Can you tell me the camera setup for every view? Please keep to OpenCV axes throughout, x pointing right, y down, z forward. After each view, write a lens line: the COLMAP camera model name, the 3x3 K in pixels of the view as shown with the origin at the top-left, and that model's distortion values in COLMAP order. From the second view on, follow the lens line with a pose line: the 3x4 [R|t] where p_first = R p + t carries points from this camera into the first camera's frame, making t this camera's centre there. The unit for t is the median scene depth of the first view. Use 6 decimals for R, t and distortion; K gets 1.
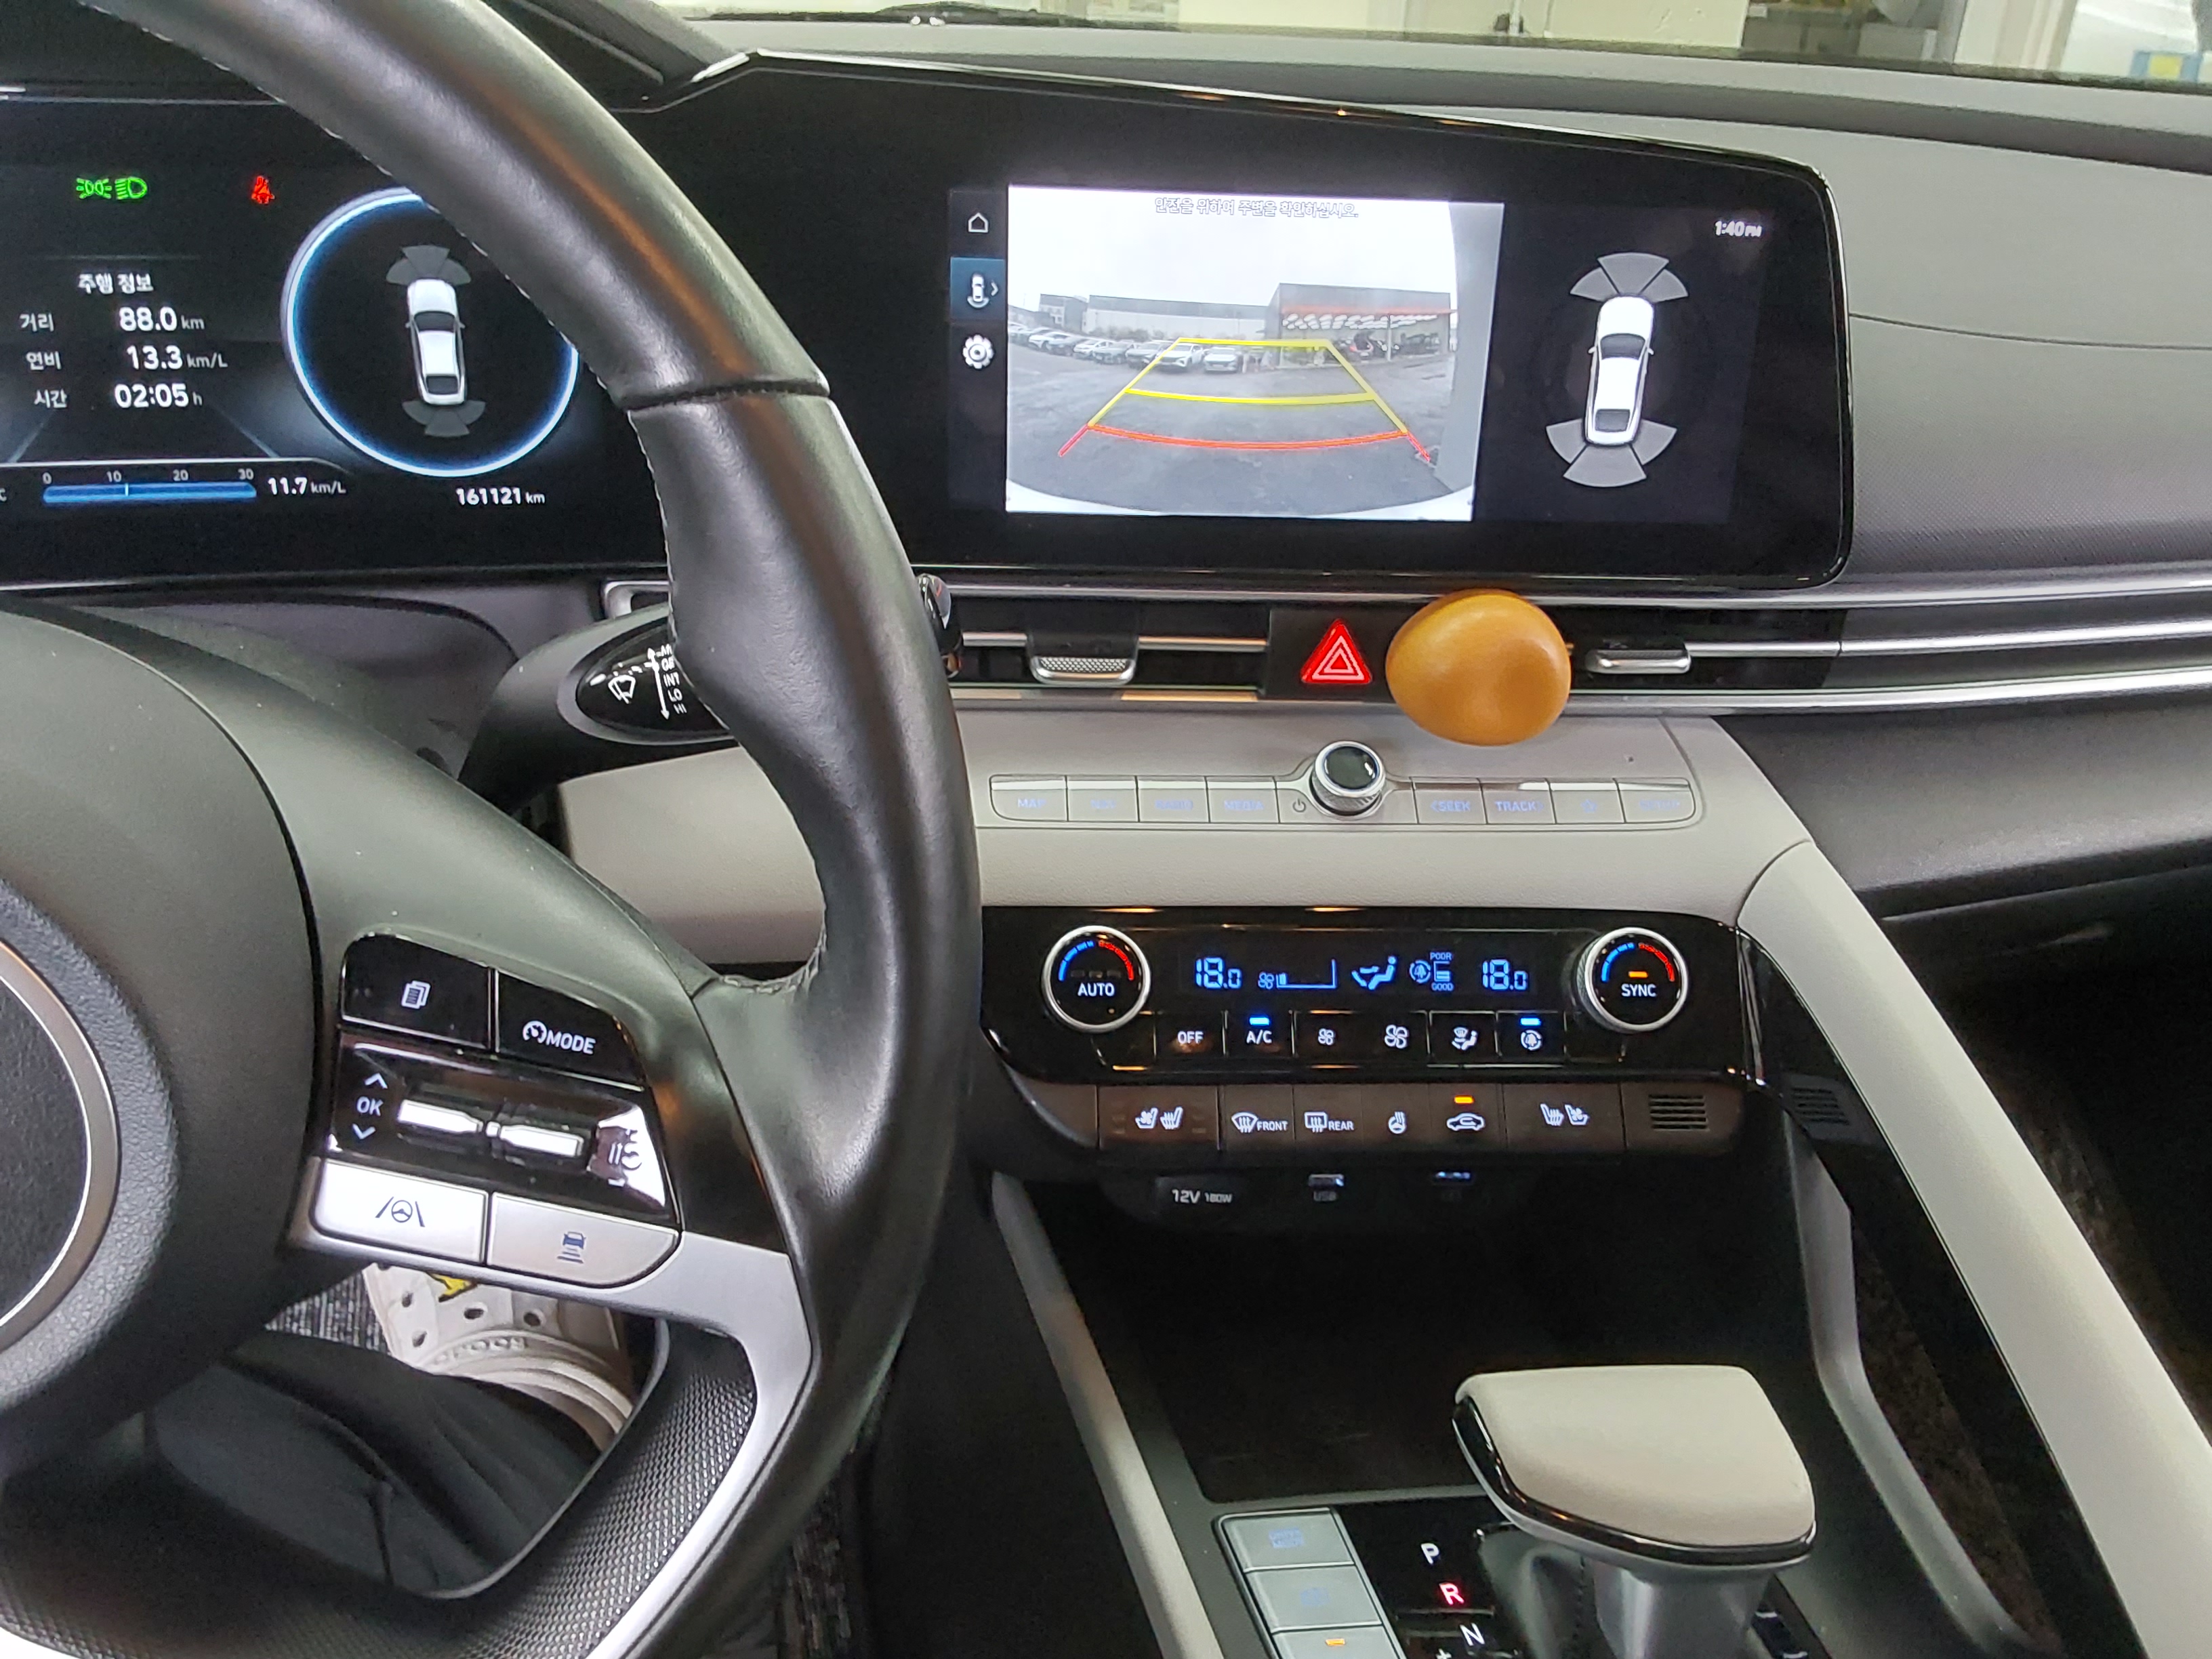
lens RADIAL K [[1755.6, 0, 1105.9], [0, 1755.6, 863.3], [0, 0, 1]] dist [0.098561, -0.149356]
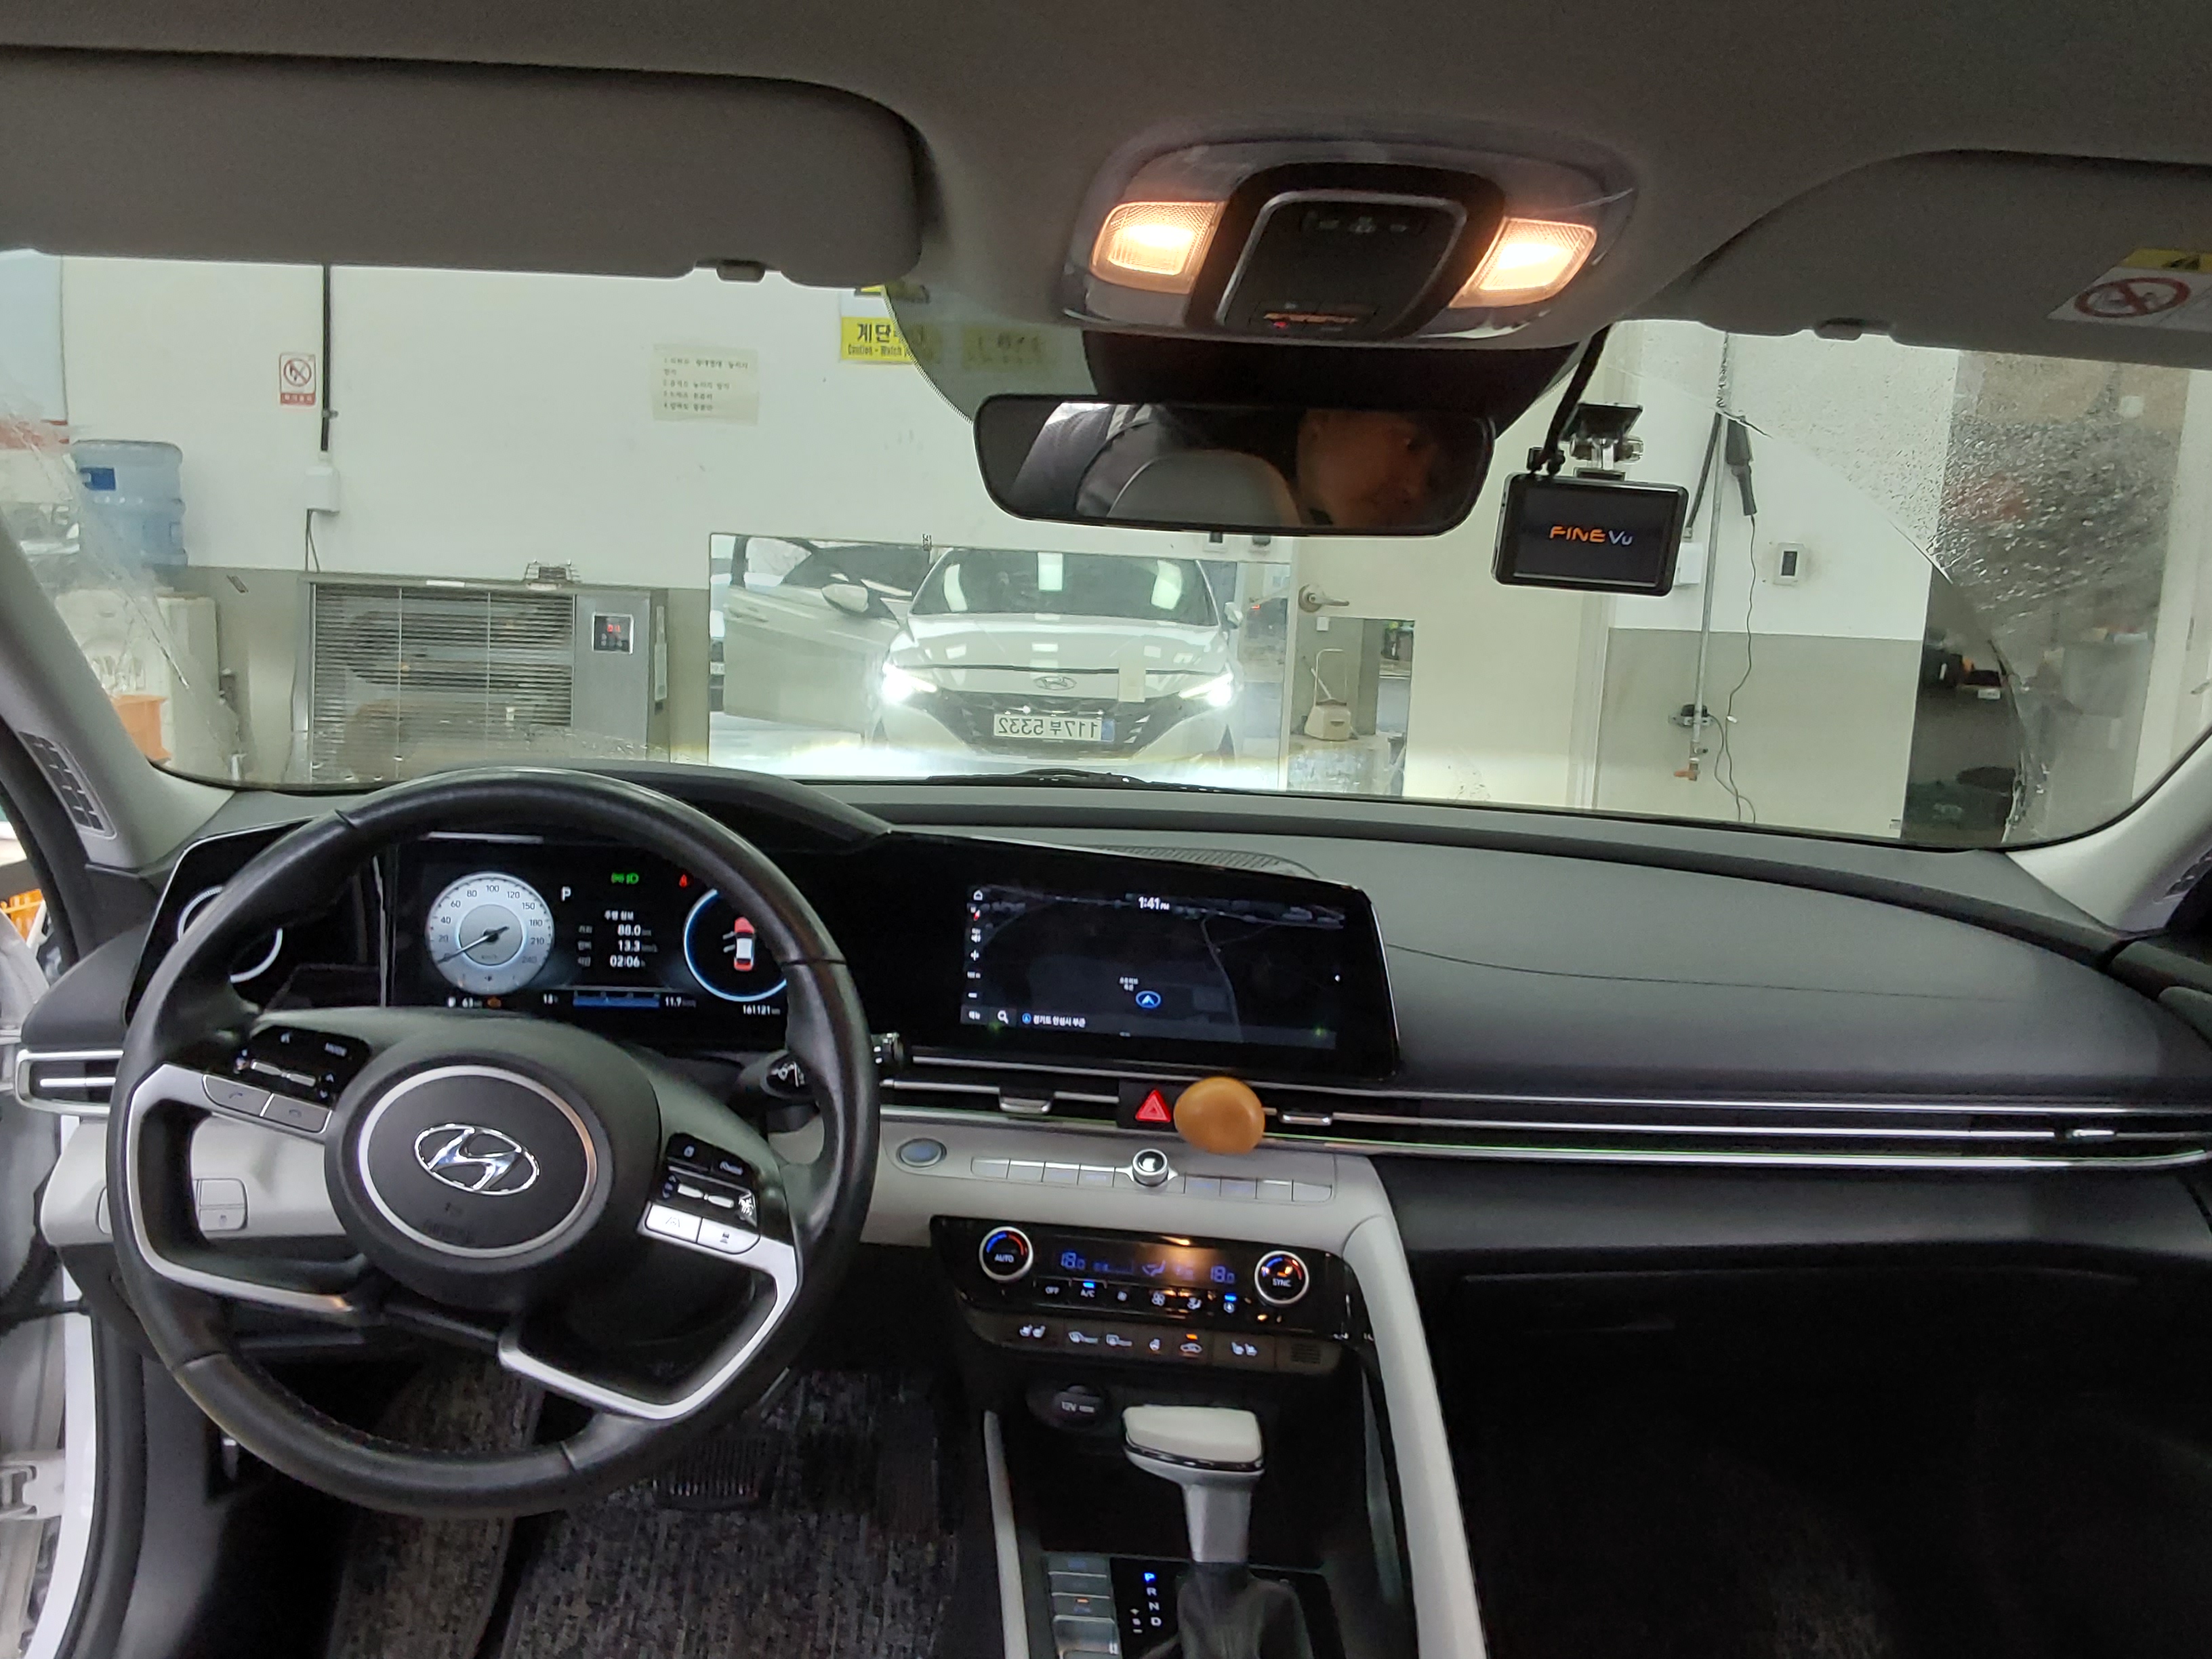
lens RADIAL K [[1755.6, 0, 1105.9], [0, 1755.6, 863.3], [0, 0, 1]] dist [0.098561, -0.149356]
pose [[0.984041, 0.026949, -0.175887, 0.488632], [-0.083443, 0.942930, -0.322367, 0.309841], [0.157162, 0.331899, 0.930131, -1.095687]]
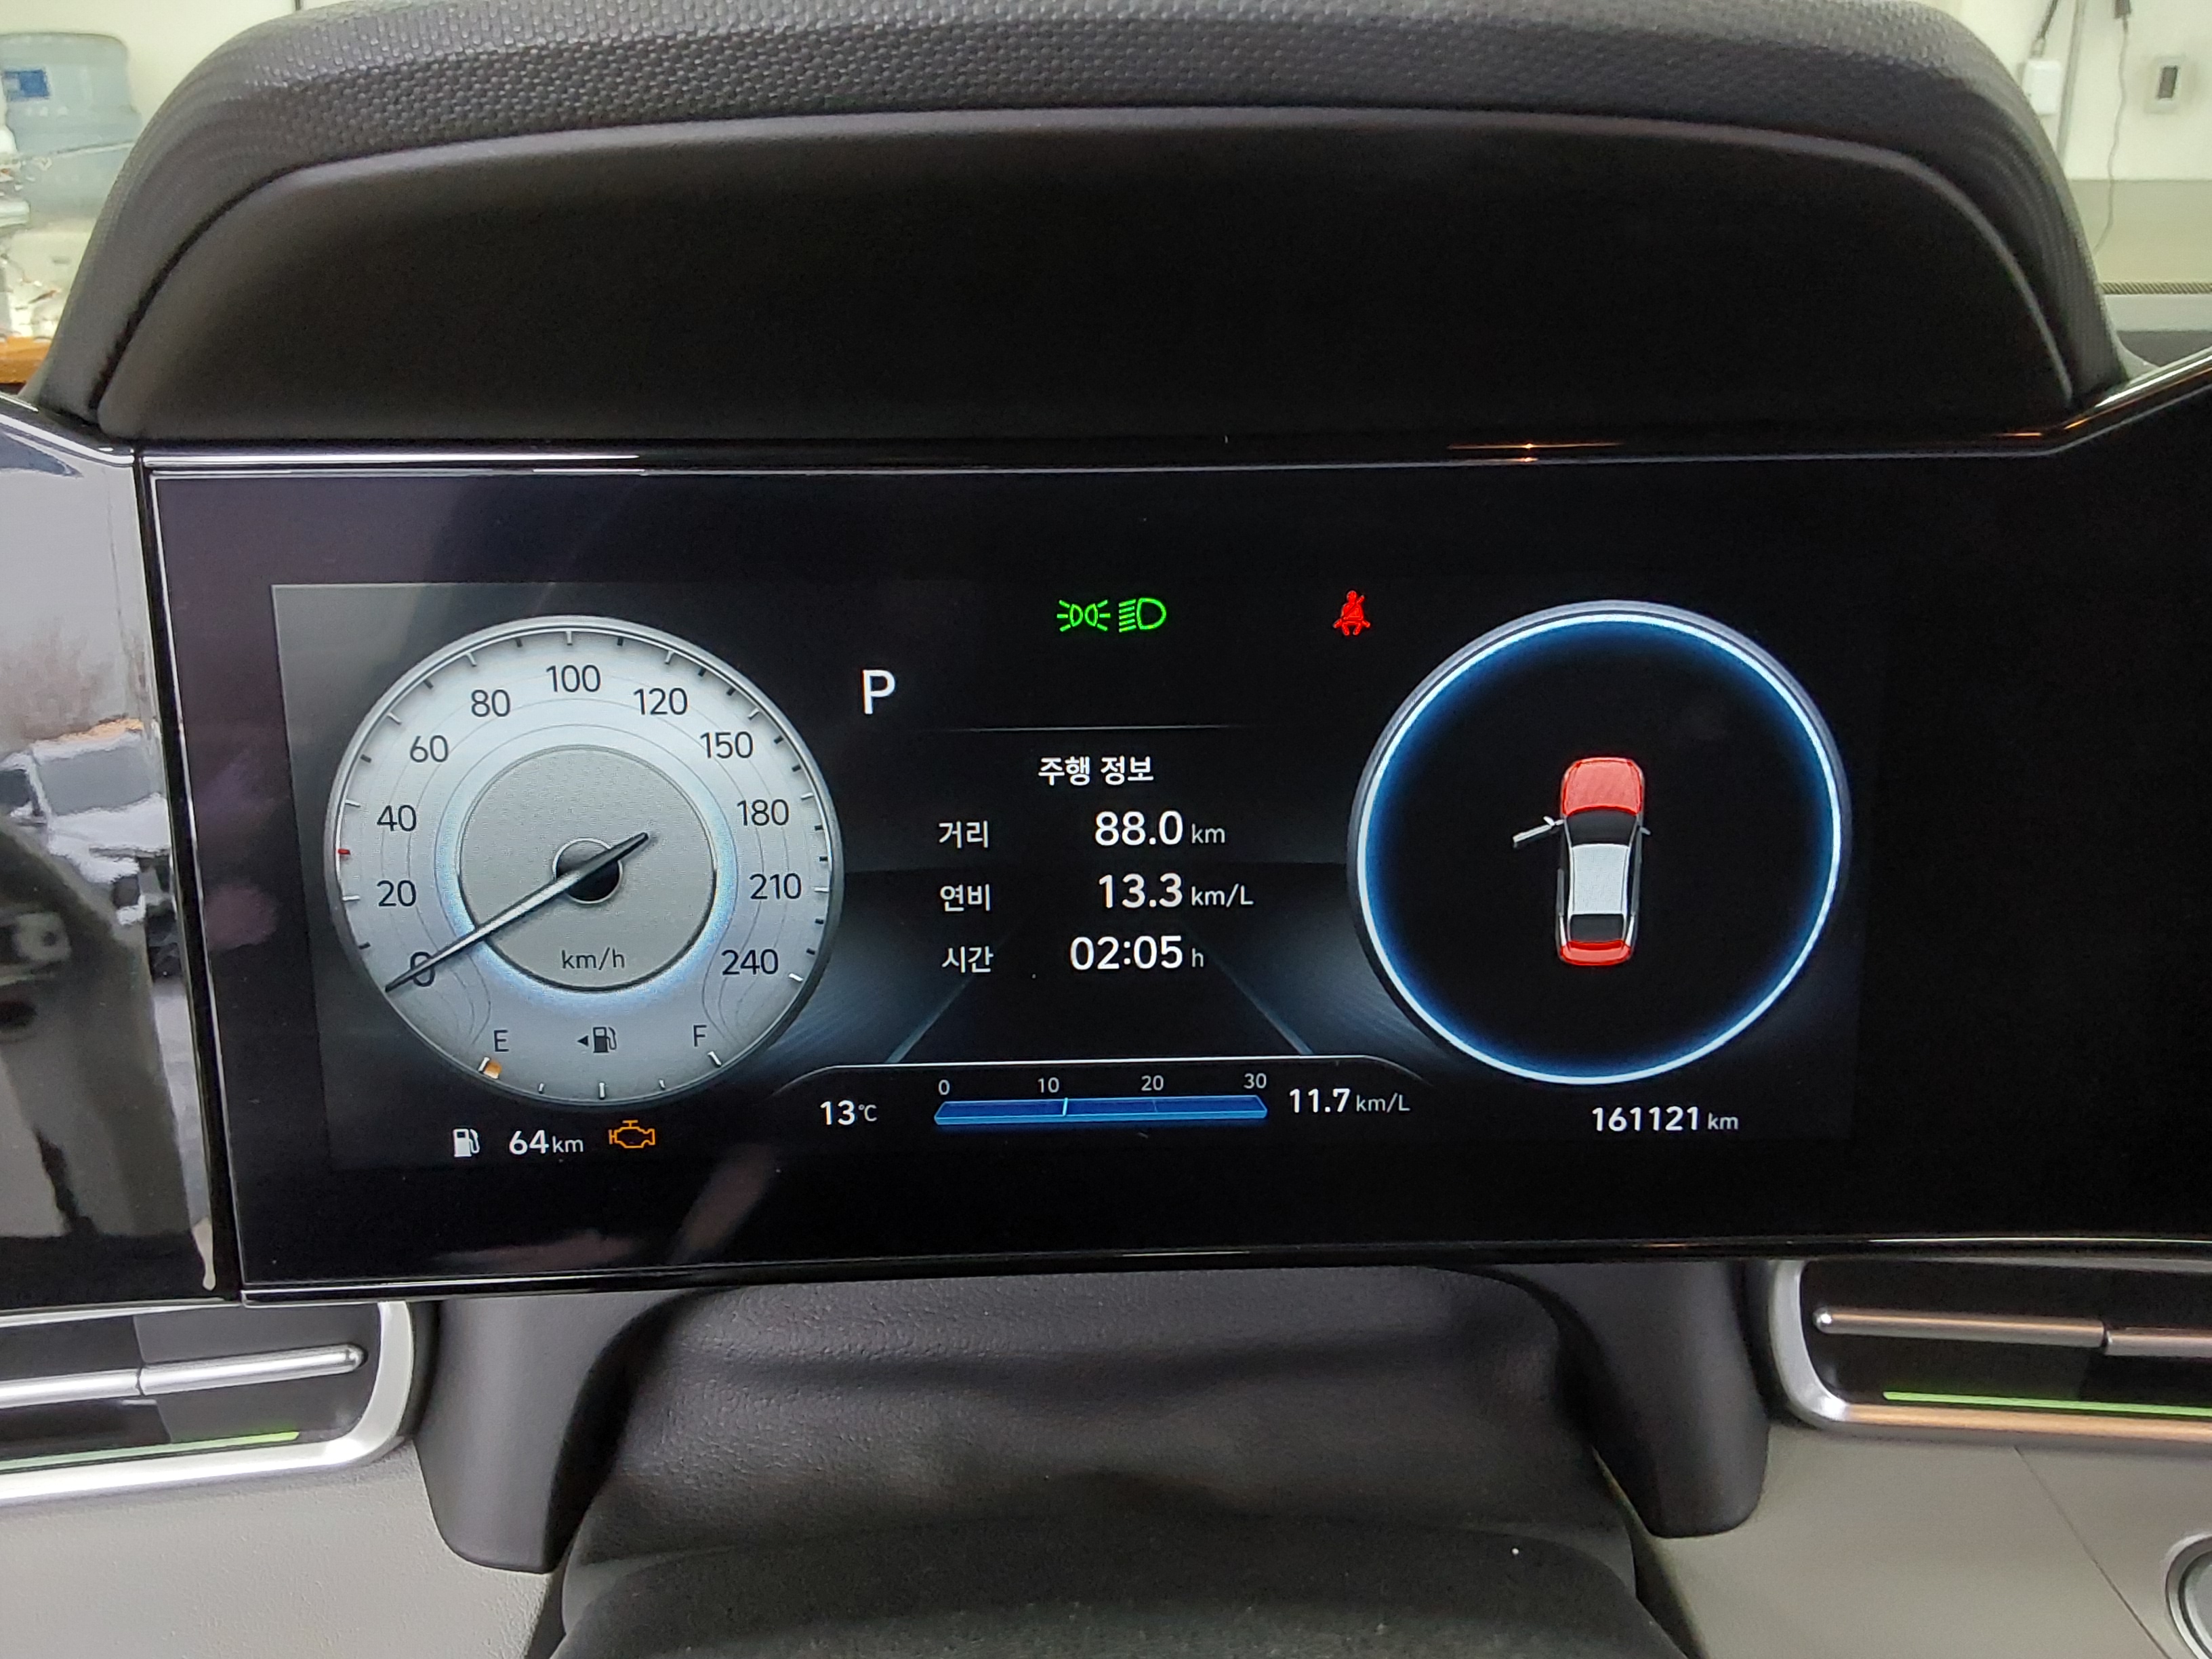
lens RADIAL K [[1755.6, 0, 1105.9], [0, 1755.6, 863.3], [0, 0, 1]] dist [0.098561, -0.149356]
pose [[0.978224, 0.027075, -0.205777, -0.419709], [-0.055626, 0.989384, -0.134259, -0.211479], [0.199957, 0.142782, 0.969345, 0.433279]]
